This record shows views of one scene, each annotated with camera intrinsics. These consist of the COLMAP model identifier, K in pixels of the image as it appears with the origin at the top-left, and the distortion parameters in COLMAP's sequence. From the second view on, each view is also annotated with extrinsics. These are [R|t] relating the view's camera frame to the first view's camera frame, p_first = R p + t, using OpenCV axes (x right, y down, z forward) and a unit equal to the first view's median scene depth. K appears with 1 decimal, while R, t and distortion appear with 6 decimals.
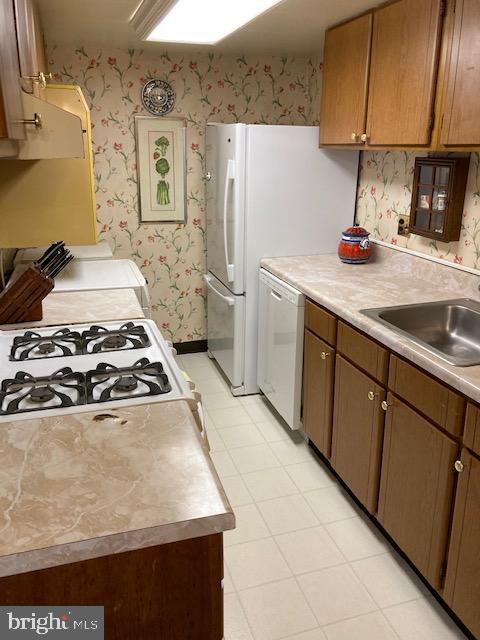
lens RADIAL K [[522.4, 0, 241.3], [0, 522.4, 318.2], [0, 0, 1]] dist [0.031547, -0.019277]
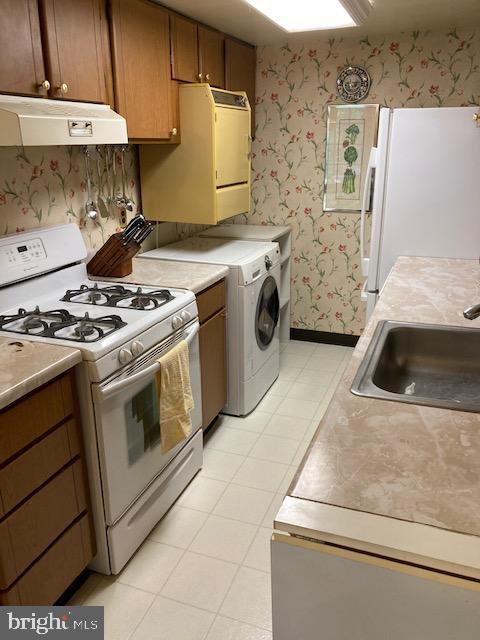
lens RADIAL K [[522.4, 0, 244.1], [0, 522.4, 319.5], [0, 0, 1]] dist [0.031547, -0.019277]
pose [[0.787786, 0.189699, -0.586010, 0.345796], [-0.175808, 0.981066, 0.081242, -0.029494], [0.590326, 0.039024, 0.806221, 0.094982]]
